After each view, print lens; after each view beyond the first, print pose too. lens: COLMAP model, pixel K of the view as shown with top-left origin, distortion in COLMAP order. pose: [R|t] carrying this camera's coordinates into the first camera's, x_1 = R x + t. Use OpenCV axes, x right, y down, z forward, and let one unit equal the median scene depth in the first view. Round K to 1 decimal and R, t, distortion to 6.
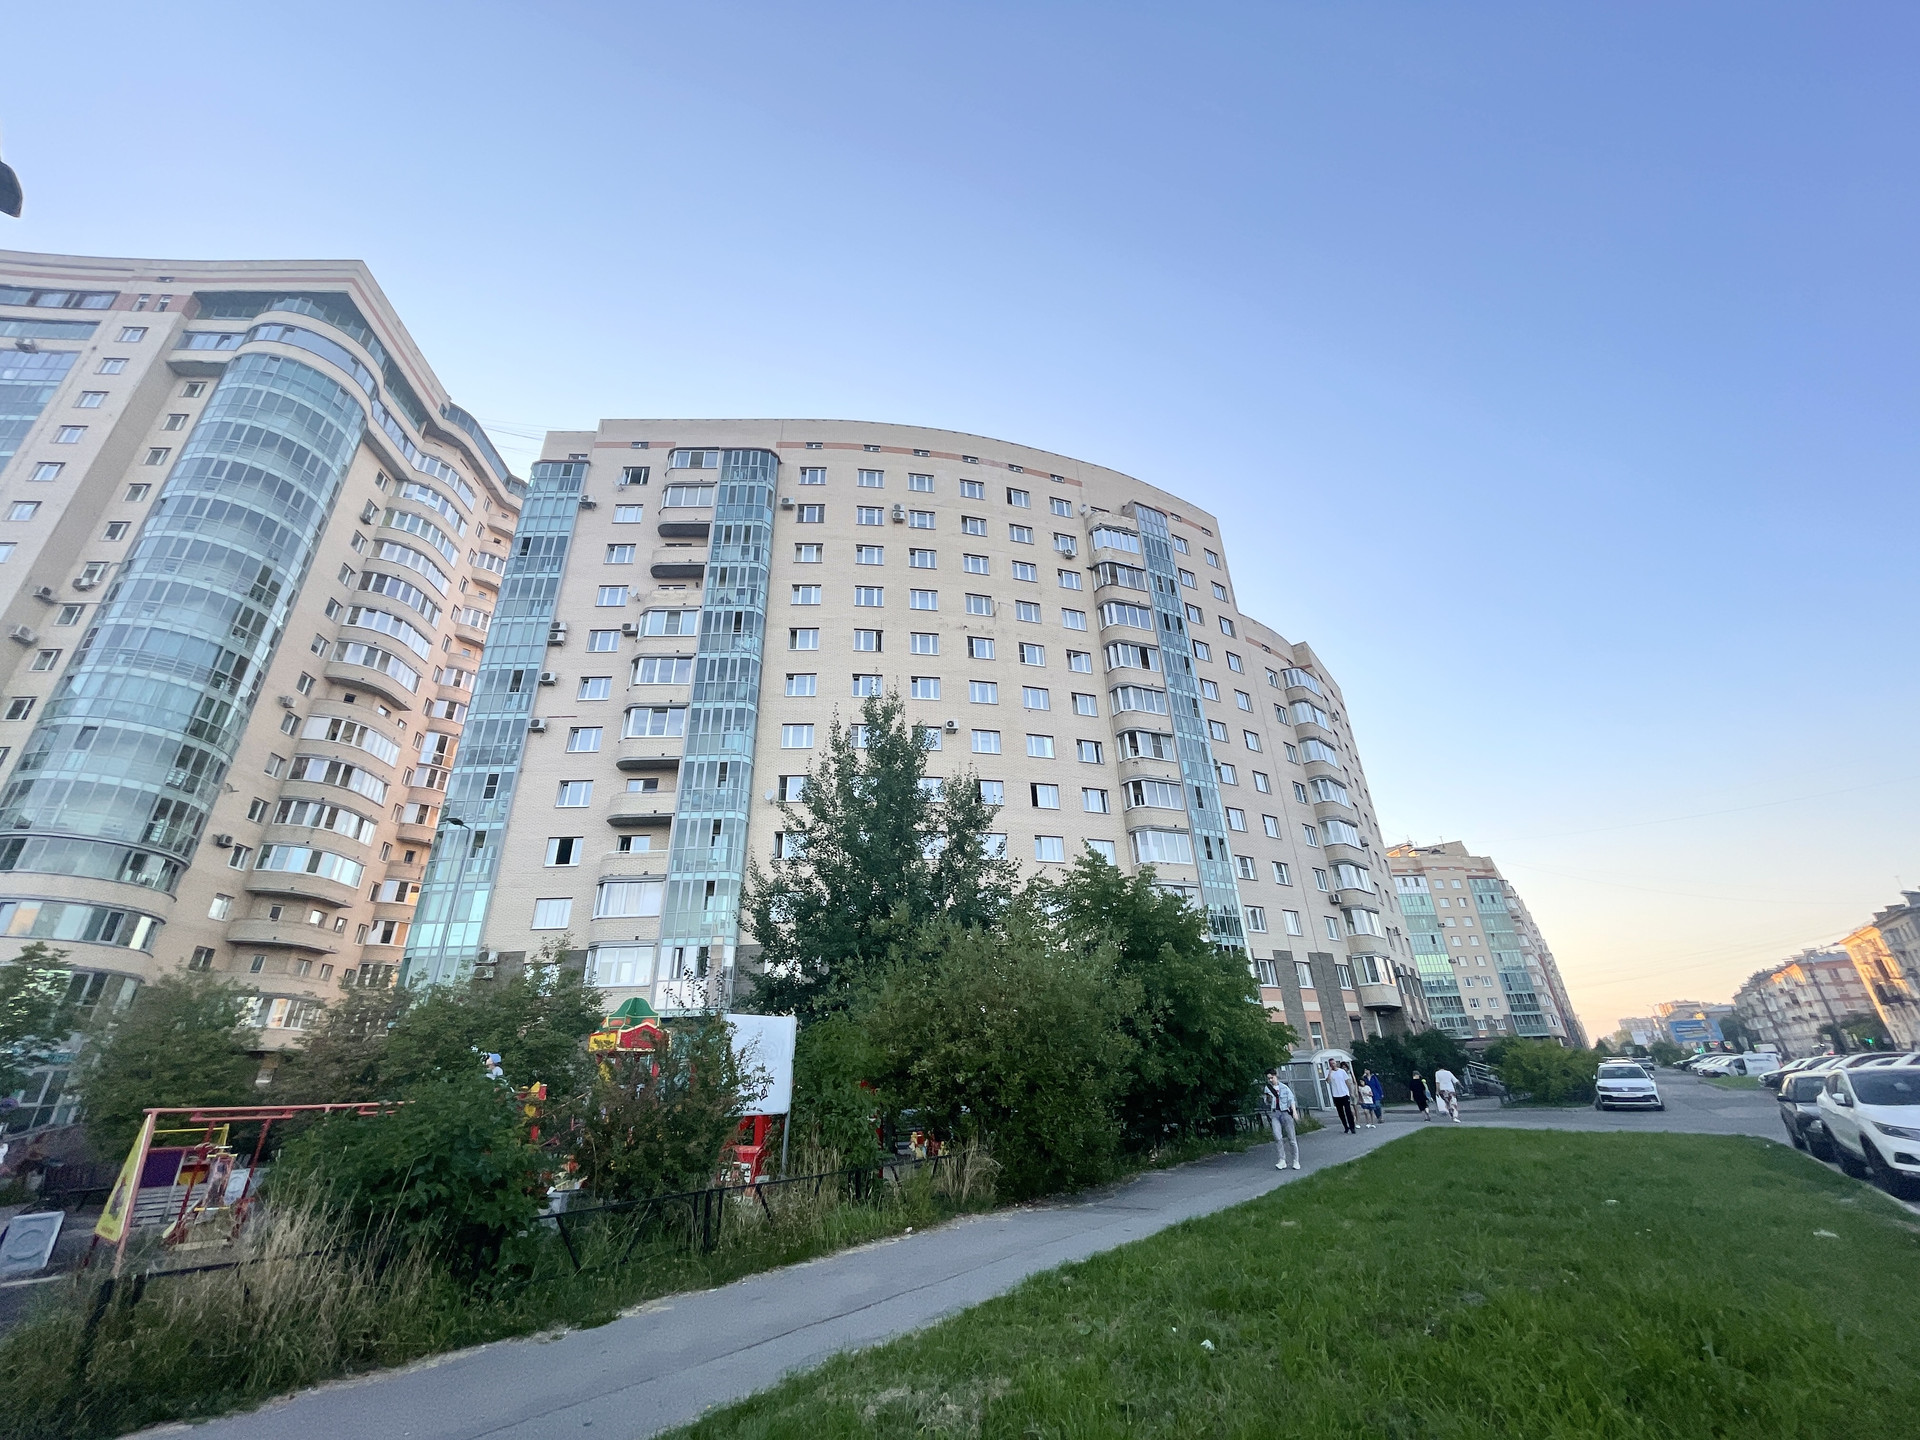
lens RADIAL K [[761.2, 0, 960.0], [0, 761.2, 720.0], [0, 0, 1]] dist [0.001083, -0.002505]
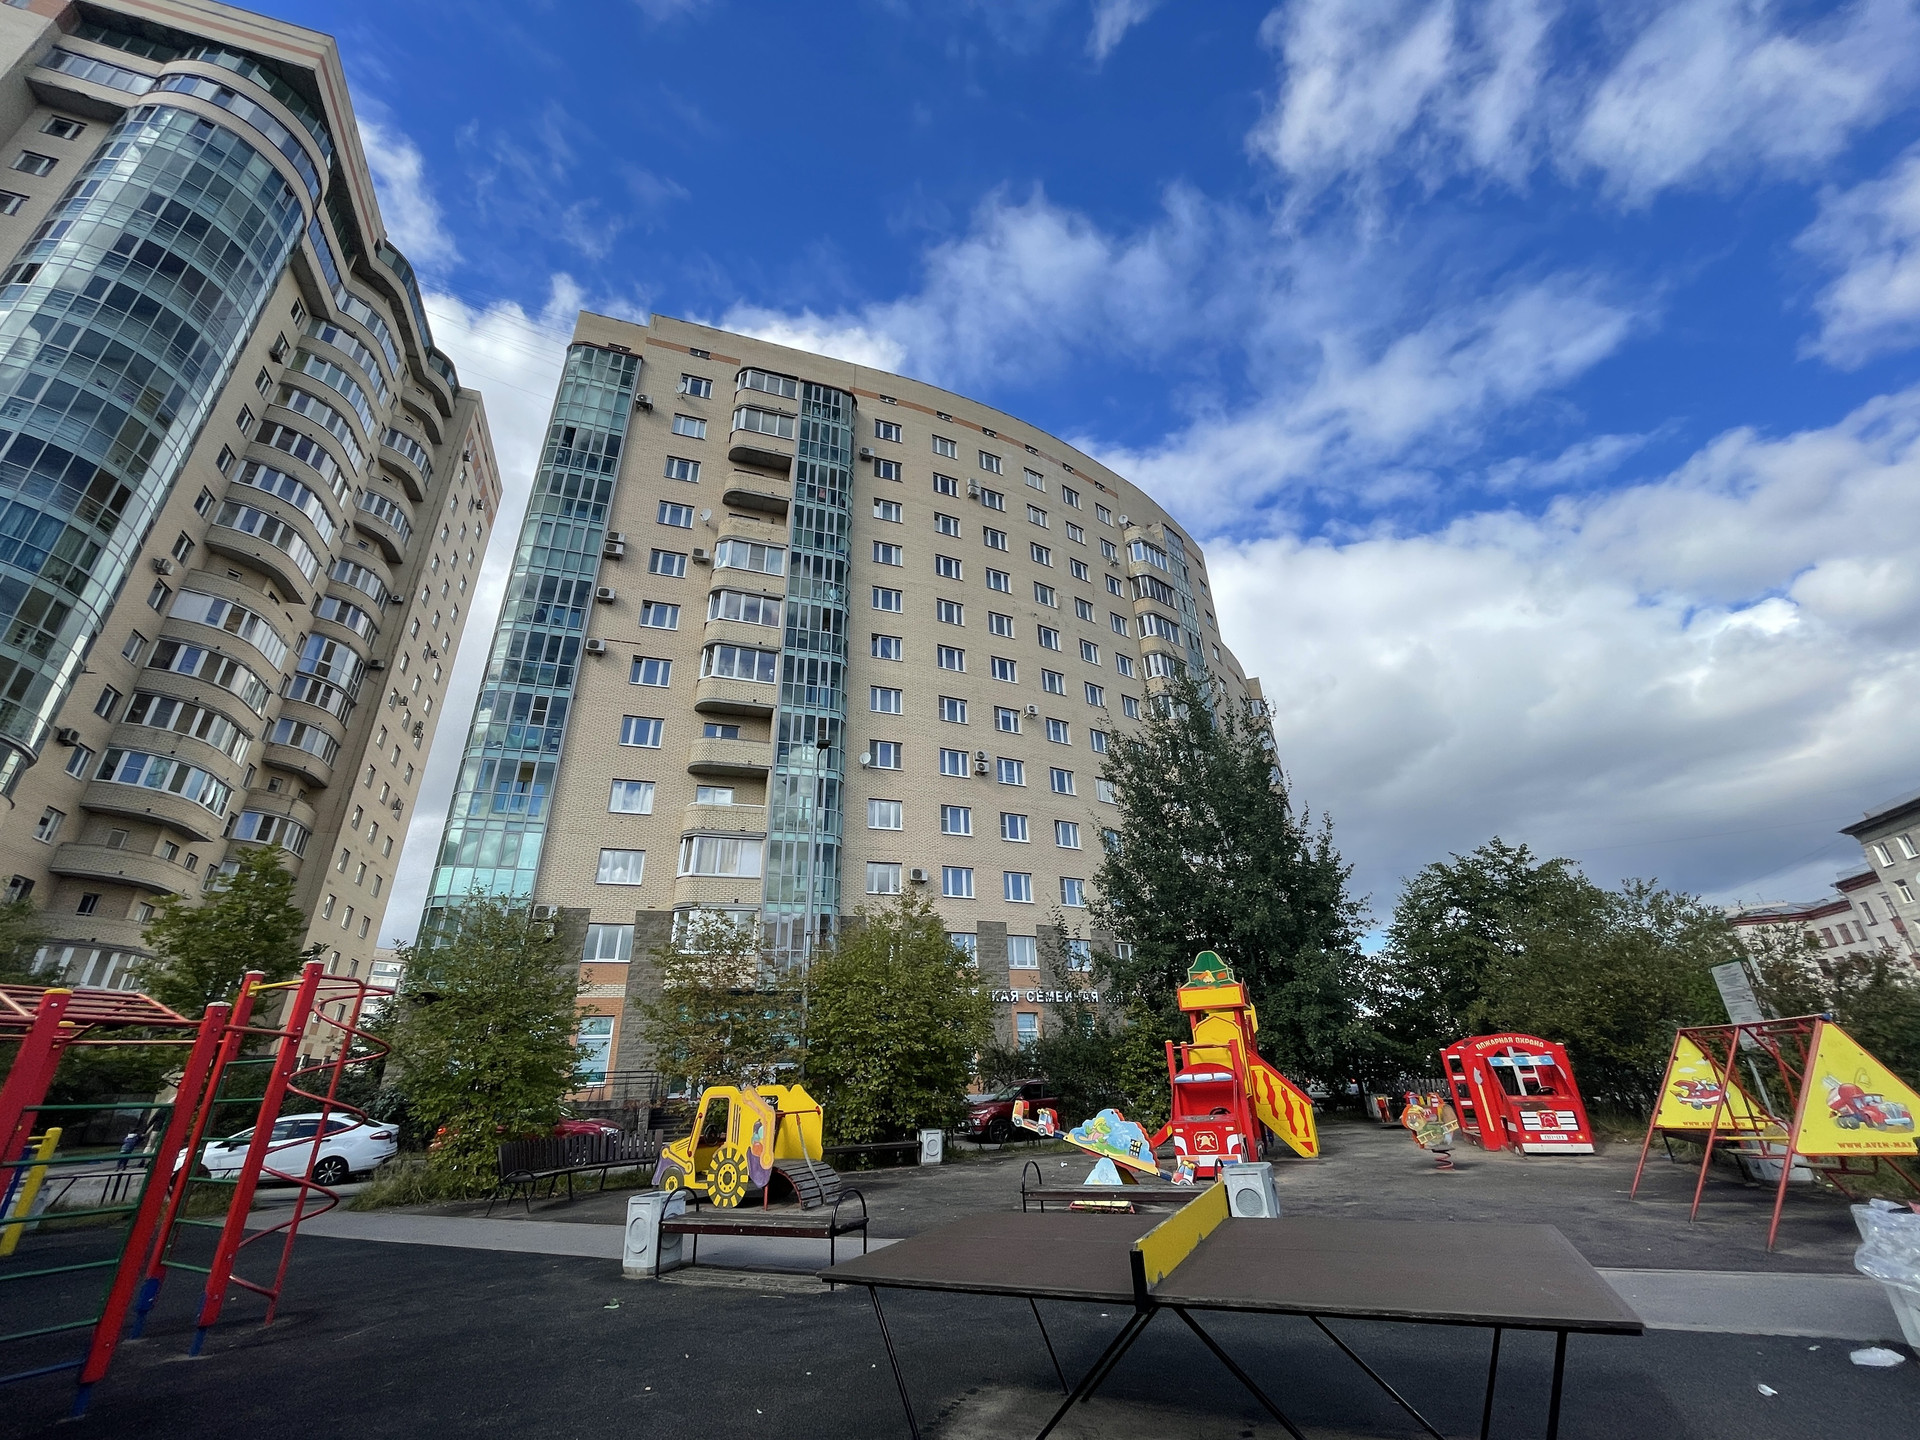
lens RADIAL K [[761.2, 0, 960.0], [0, 761.2, 720.0], [0, 0, 1]] dist [0.001083, -0.002505]
pose [[0.956913, 0.127532, 0.260868, -0.307707], [-0.127807, 0.991670, -0.015983, 0.040107], [-0.260733, -0.018047, 0.965242, 0.053234]]
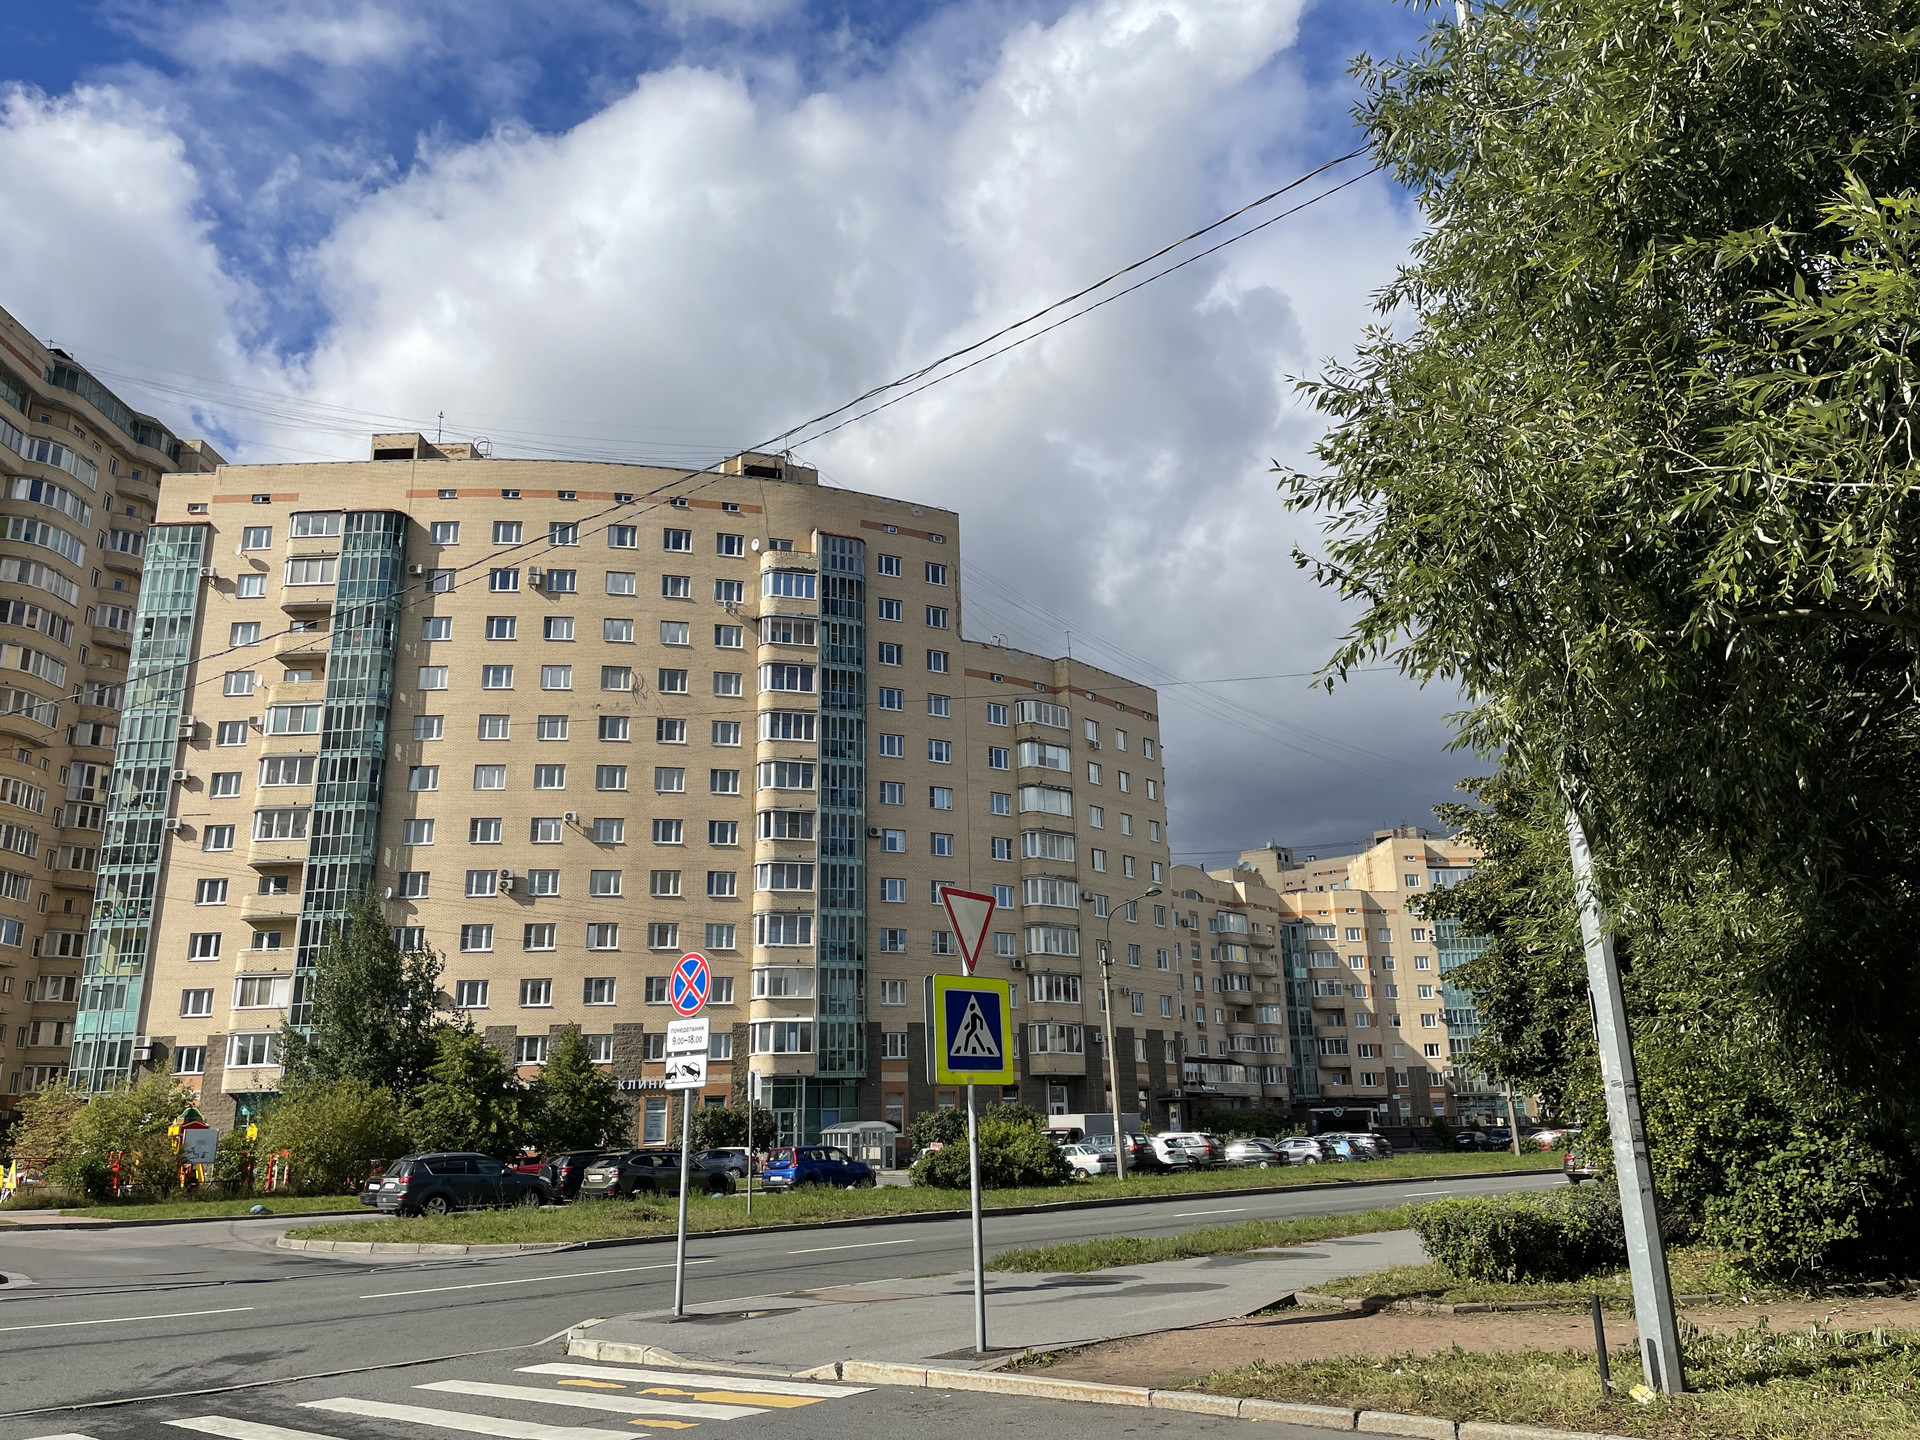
lens RADIAL K [[1449.4, 0, 960.0], [0, 1449.4, 720.0], [0, 0, 1]] dist [0.024103, 0.005383]
pose [[0.997608, -0.000378, -0.069129, 0.556448], [0.011353, 0.987303, 0.158443, -0.367976], [0.068191, -0.158849, 0.984945, -0.742973]]
